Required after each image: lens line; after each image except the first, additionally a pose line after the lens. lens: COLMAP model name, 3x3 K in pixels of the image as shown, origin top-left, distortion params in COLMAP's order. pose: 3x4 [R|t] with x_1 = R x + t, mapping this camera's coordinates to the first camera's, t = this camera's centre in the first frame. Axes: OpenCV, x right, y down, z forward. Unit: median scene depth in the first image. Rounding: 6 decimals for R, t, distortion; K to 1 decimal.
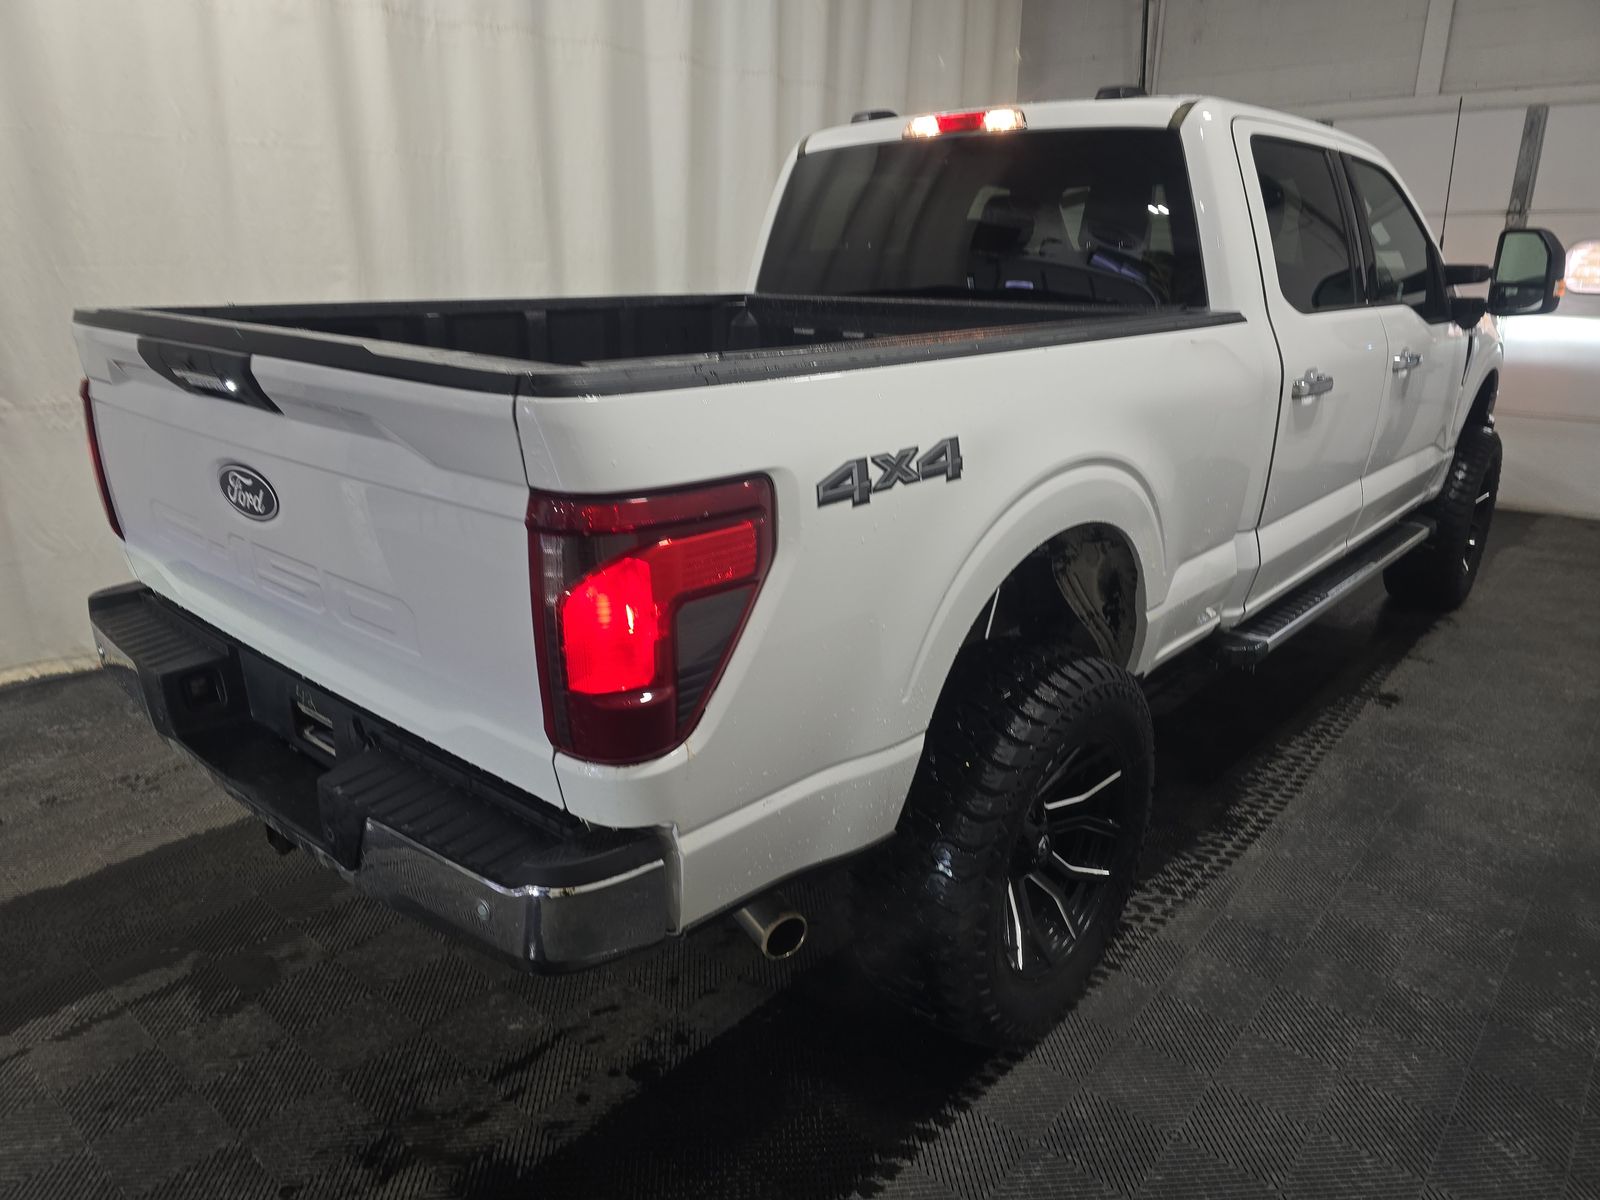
lens RADIAL K [[1074.4, 0, 800.0], [0, 1074.4, 600.0], [0, 0, 1]] dist [0.001947, -0.002455]
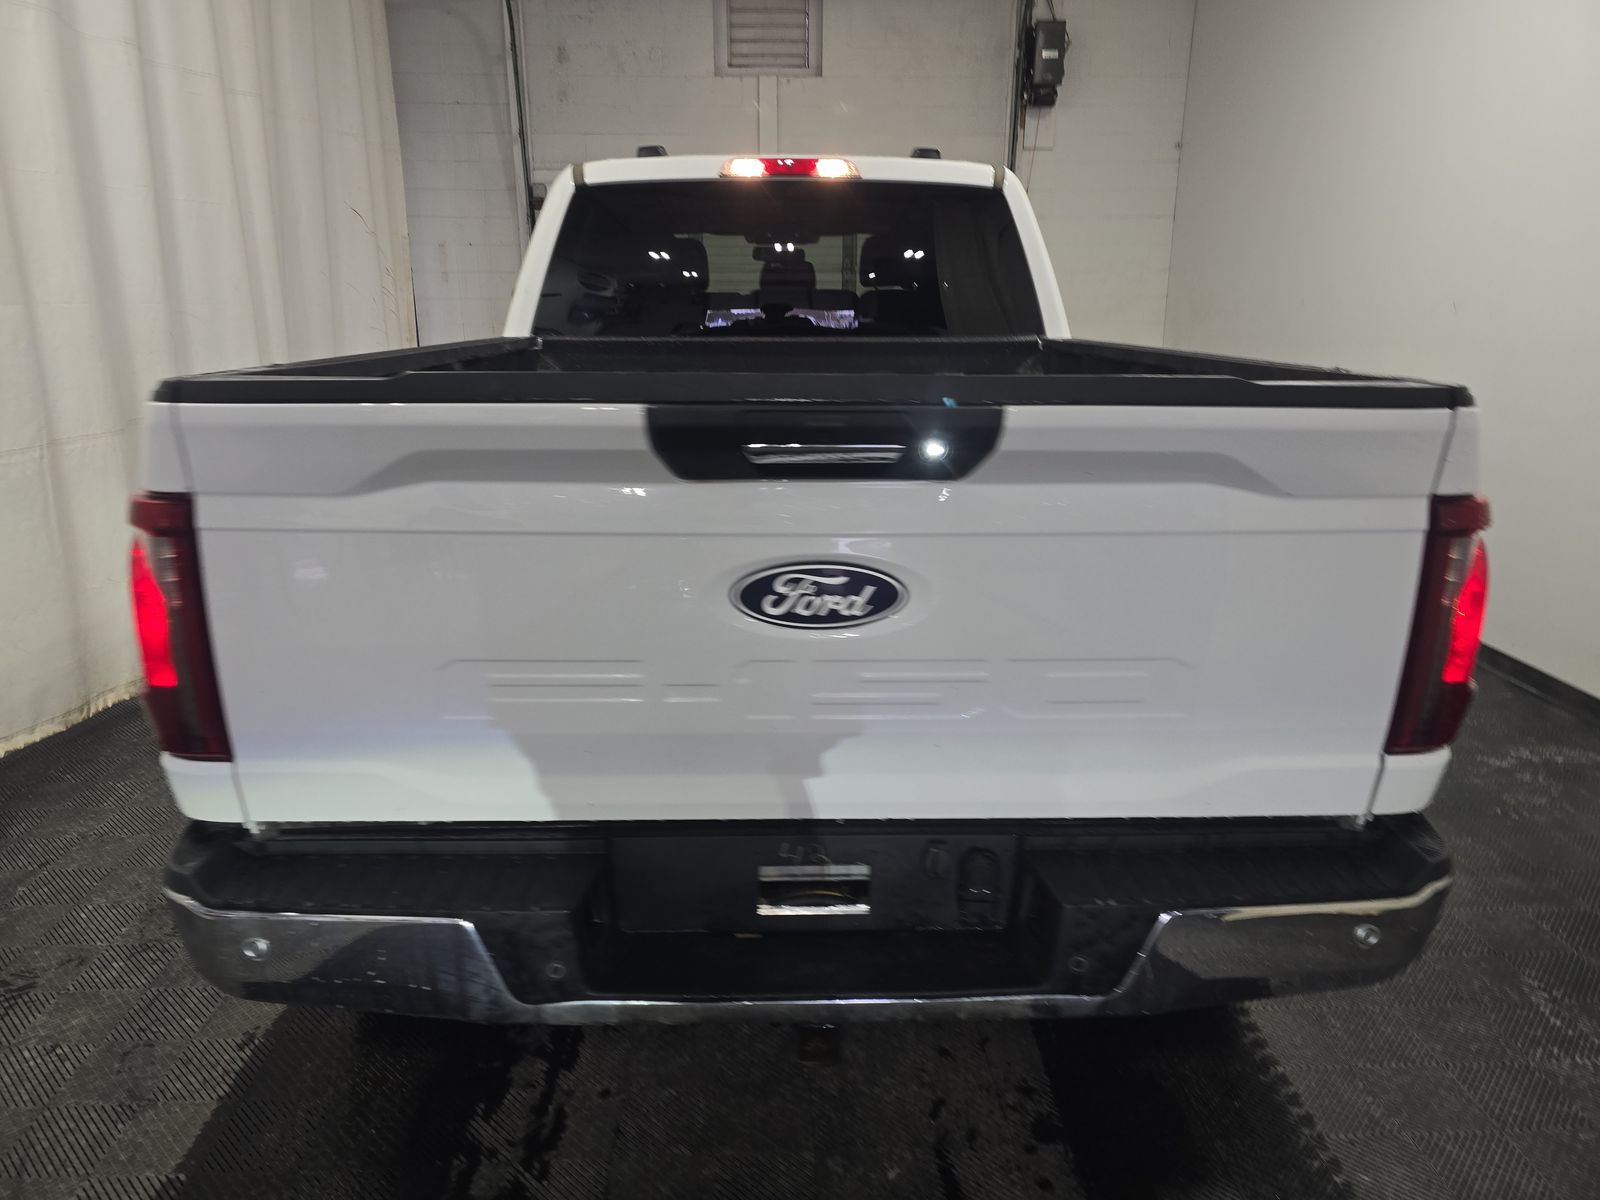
lens RADIAL K [[1066.4, 0, 800.0], [0, 1066.4, 600.0], [0, 0, 1]] dist [0.035644, -0.001918]
pose [[0.735151, -0.184105, 0.652425, -0.607663], [0.209044, 0.977081, 0.040168, -0.077885], [-0.644867, 0.106856, 0.756788, 0.261665]]
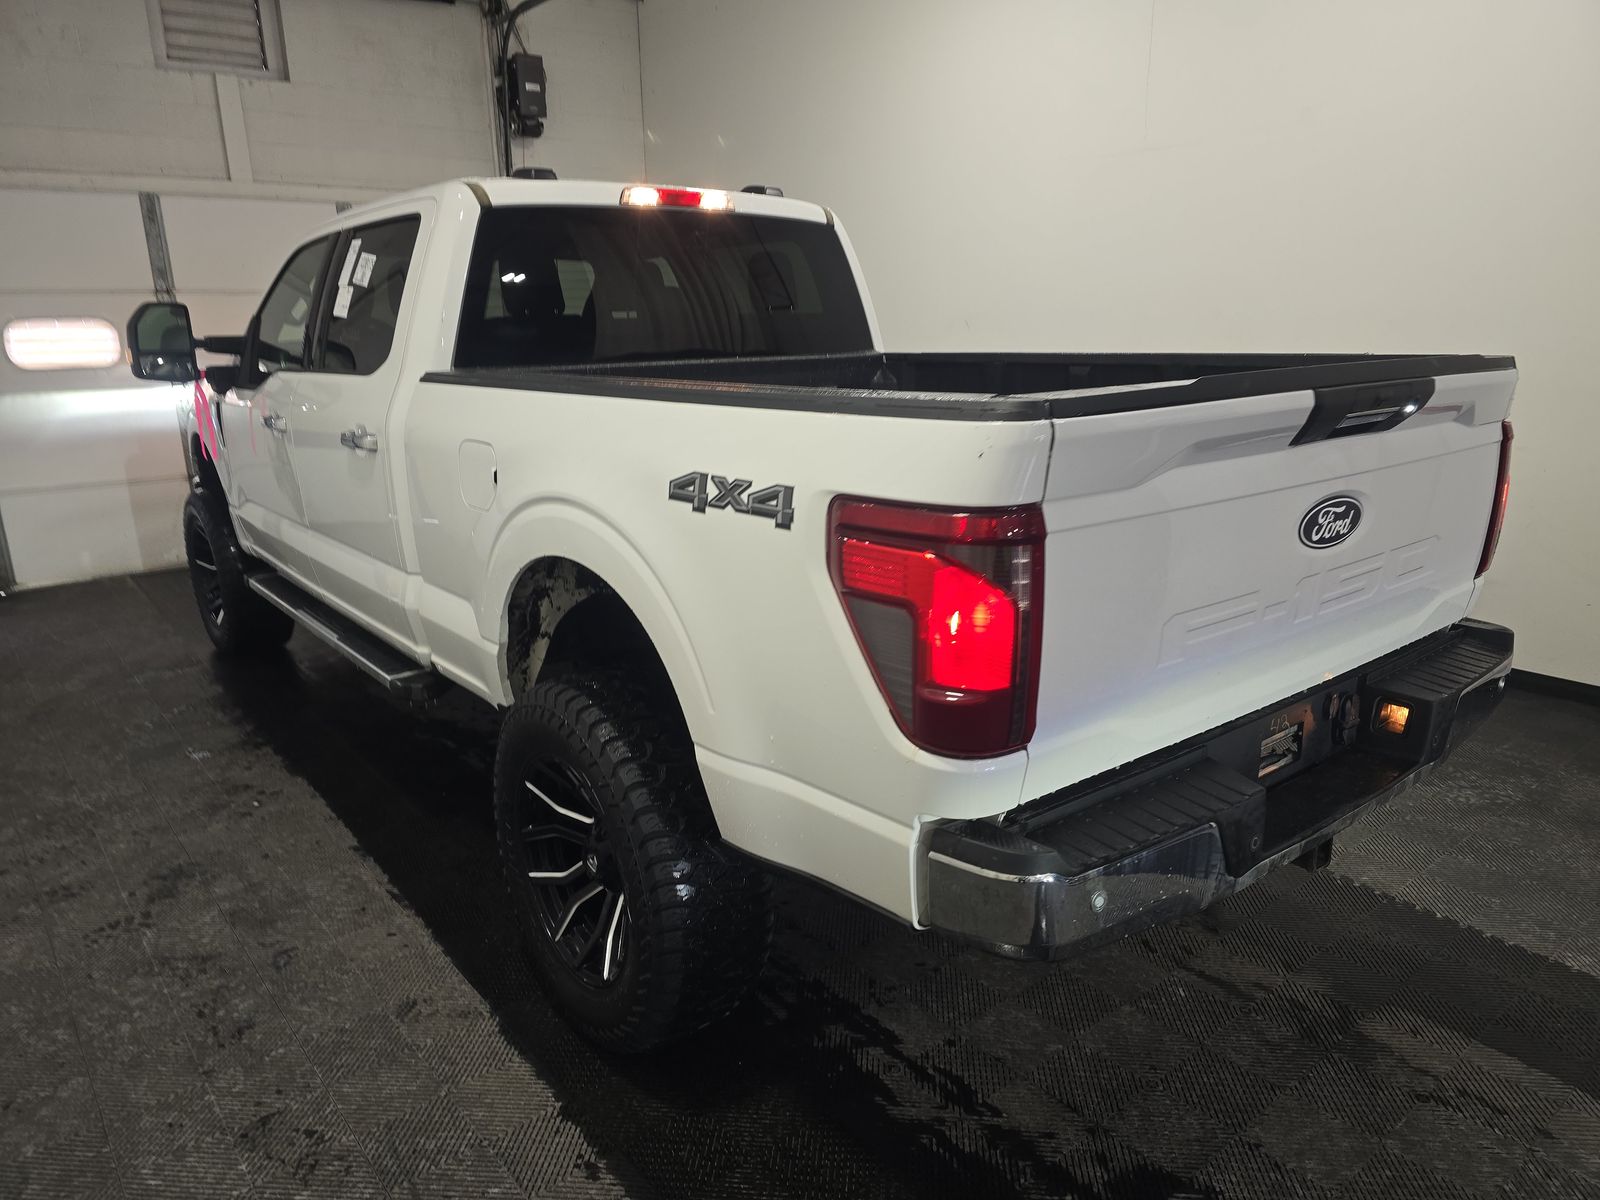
lens RADIAL K [[1070.1, 0, 800.0], [0, 1070.1, 600.0], [0, 0, 1]] dist [0.062551, -0.049387]
pose [[0.183809, -0.255520, 0.949170, -0.983484], [0.323185, 0.927647, 0.187141, -0.238350], [-0.928313, 0.272360, 0.253090, 0.739534]]
